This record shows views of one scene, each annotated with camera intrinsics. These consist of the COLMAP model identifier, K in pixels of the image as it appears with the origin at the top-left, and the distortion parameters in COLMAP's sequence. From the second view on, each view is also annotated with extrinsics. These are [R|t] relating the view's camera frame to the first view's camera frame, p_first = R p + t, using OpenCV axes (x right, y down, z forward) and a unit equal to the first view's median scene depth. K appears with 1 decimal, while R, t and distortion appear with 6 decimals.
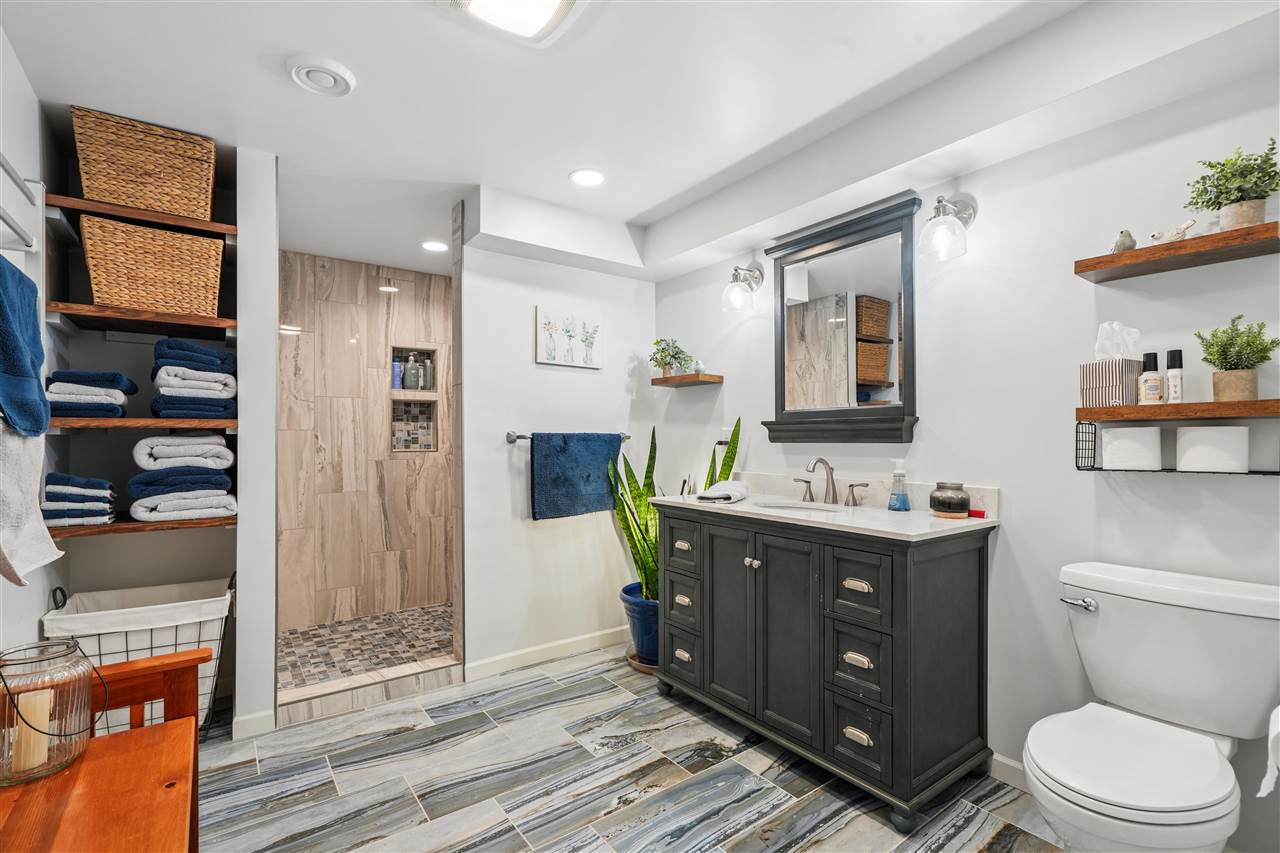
lens RADIAL K [[581.5, 0, 642.7], [0, 581.5, 436.0], [0, 0, 1]] dist [-0.007122, 0.002899]
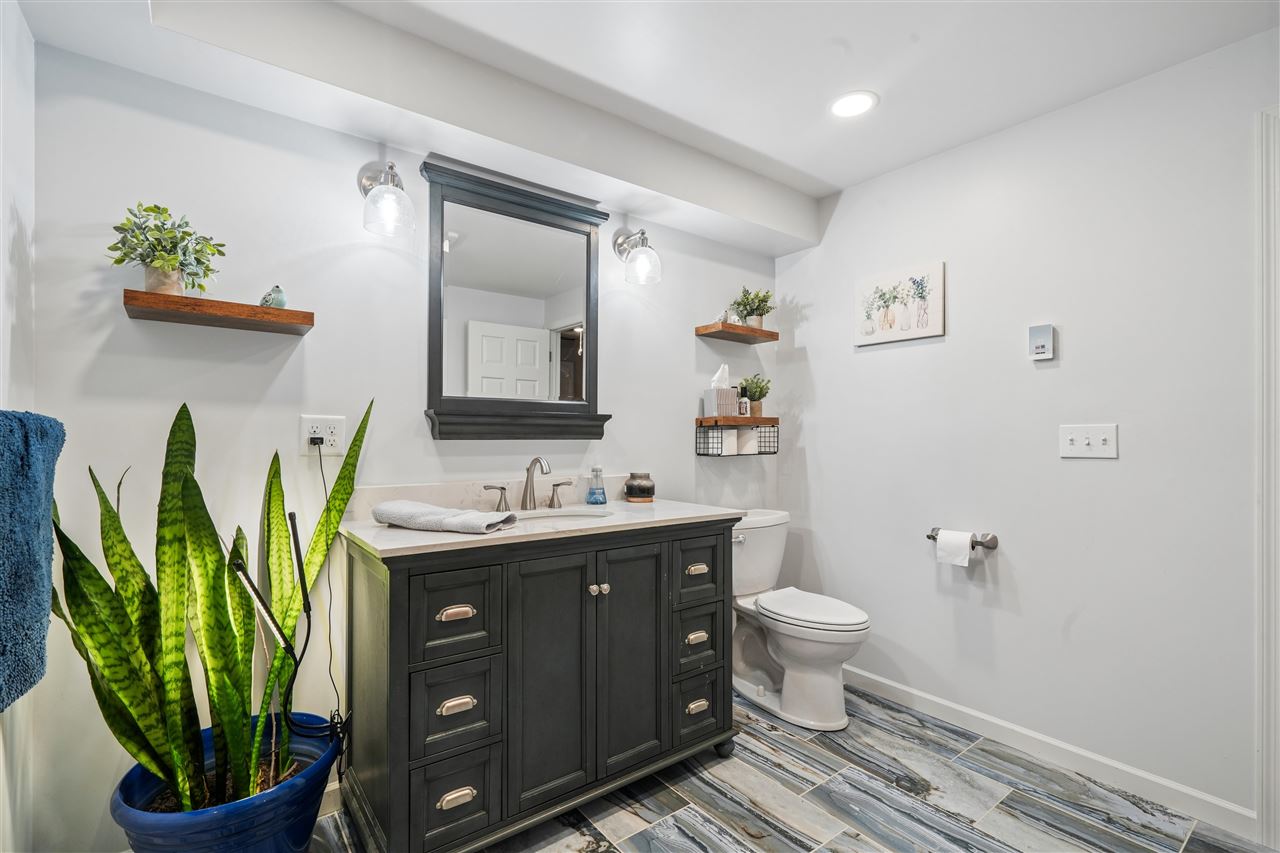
lens RADIAL K [[581.5, 0, 637.4], [0, 581.5, 432.4], [0, 0, 1]] dist [-0.007122, 0.002899]
pose [[-0.027775, 0.009859, 0.999566, -0.769332], [-0.010111, 0.999897, -0.010143, 0.011622], [-0.999563, -0.010388, -0.027672, 1.211515]]
